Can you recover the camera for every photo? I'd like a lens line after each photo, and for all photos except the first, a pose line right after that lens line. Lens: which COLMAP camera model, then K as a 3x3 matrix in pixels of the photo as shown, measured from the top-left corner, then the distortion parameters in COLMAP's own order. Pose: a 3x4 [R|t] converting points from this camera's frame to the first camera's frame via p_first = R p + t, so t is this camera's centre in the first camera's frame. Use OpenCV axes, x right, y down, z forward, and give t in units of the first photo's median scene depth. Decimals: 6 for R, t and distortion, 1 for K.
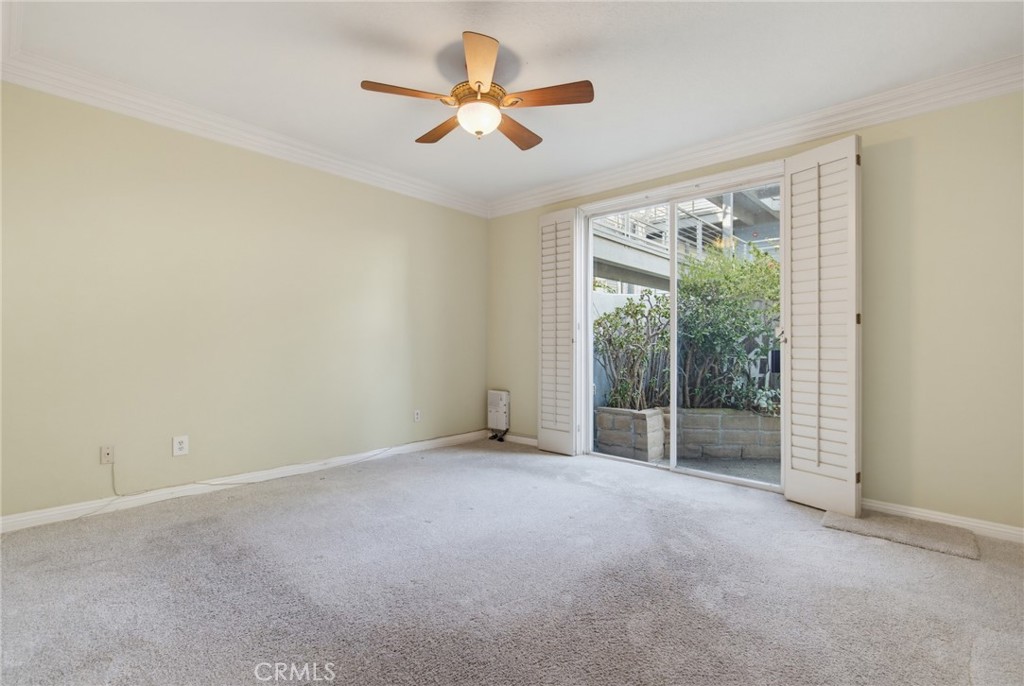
lens RADIAL K [[461.0, 0, 510.7], [0, 461.0, 342.6], [0, 0, 1]] dist [-0.000520, -0.000399]
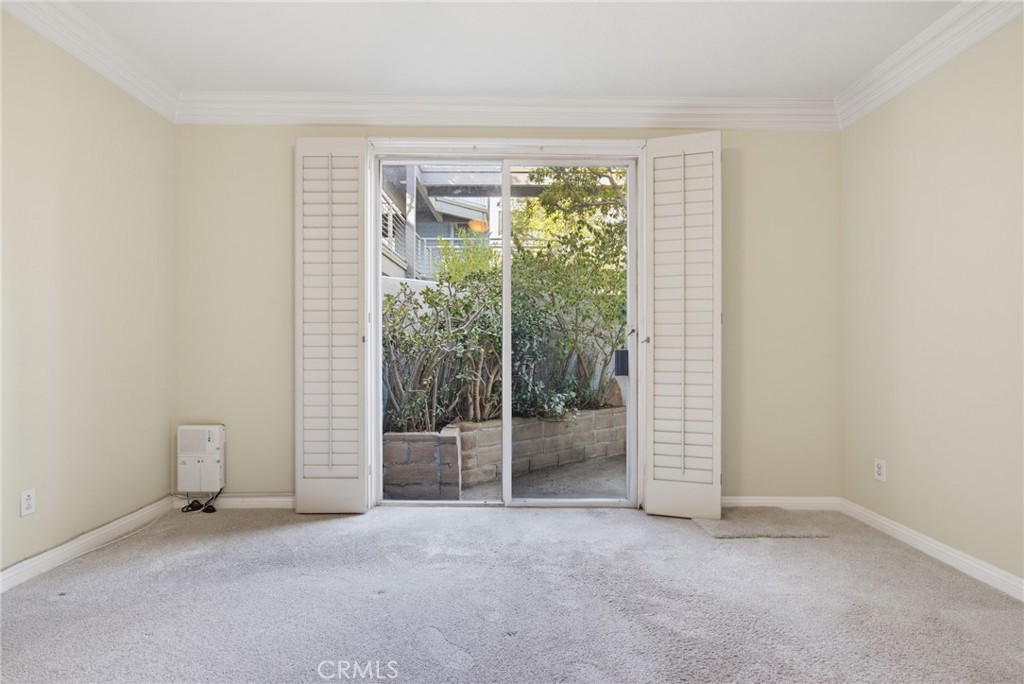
lens RADIAL K [[499.9, 0, 513.5], [0, 499.9, 343.0], [0, 0, 1]] dist [-0.012627, 0.001272]
pose [[0.735153, -0.000013, 0.677902, -0.188540], [-0.001359, 0.999998, 0.001492, 0.000434], [-0.677900, -0.002018, 0.735151, 0.325573]]
